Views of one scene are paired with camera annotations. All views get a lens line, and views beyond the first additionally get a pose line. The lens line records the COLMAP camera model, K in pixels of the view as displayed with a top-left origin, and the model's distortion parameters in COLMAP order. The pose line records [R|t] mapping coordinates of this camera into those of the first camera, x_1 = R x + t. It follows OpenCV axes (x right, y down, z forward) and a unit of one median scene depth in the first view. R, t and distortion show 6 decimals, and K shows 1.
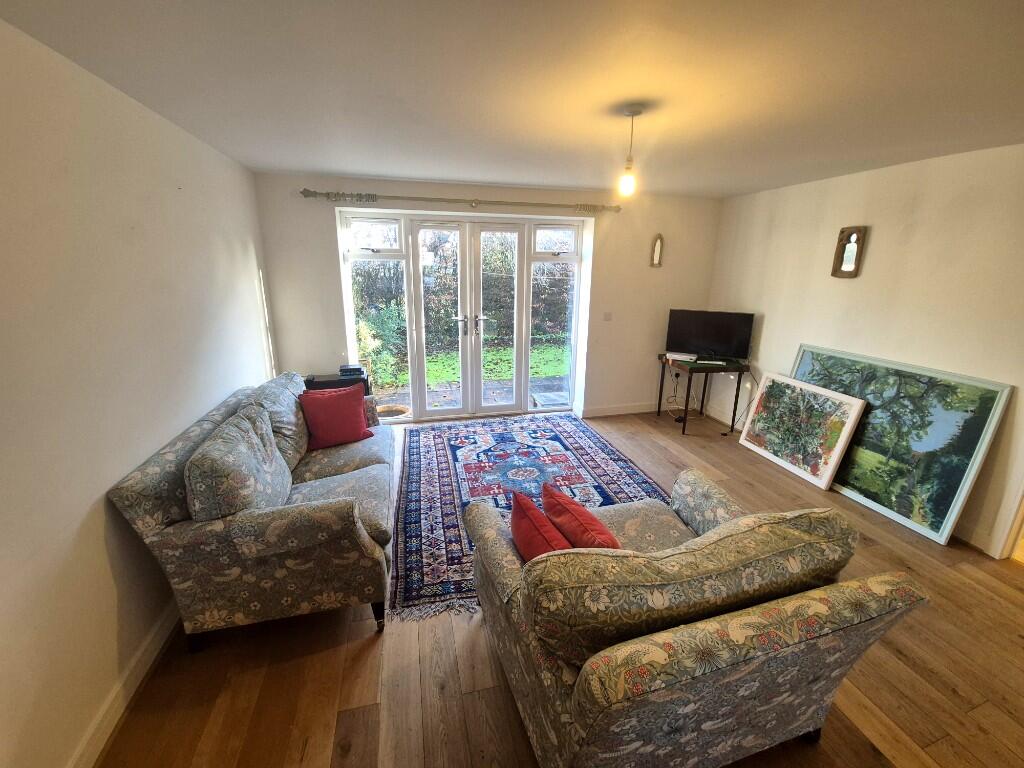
lens RADIAL K [[412.0, 0, 513.4], [0, 412.0, 377.0], [0, 0, 1]] dist [0.000159, -0.011193]
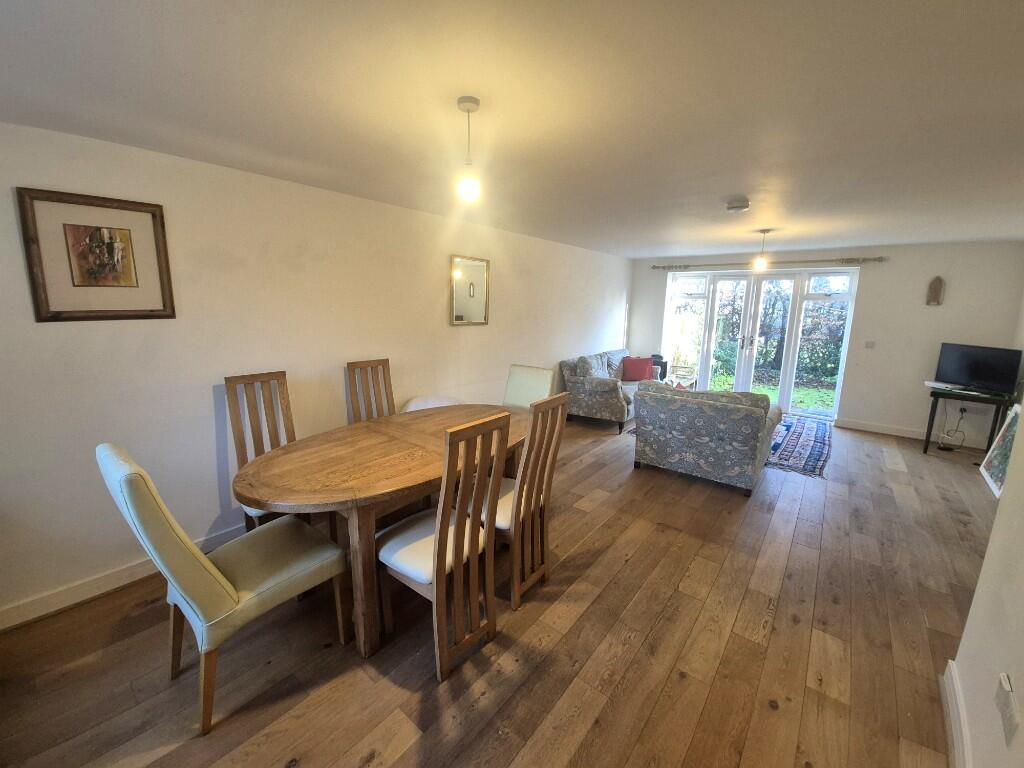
lens RADIAL K [[412.0, 0, 513.4], [0, 412.0, 377.0], [0, 0, 1]] dist [0.000159, -0.011193]
pose [[0.614295, 0.138350, -0.776853, 0.692161], [-0.212263, 0.977193, 0.006181, 0.206805], [0.759991, 0.161100, 0.629652, -0.688429]]
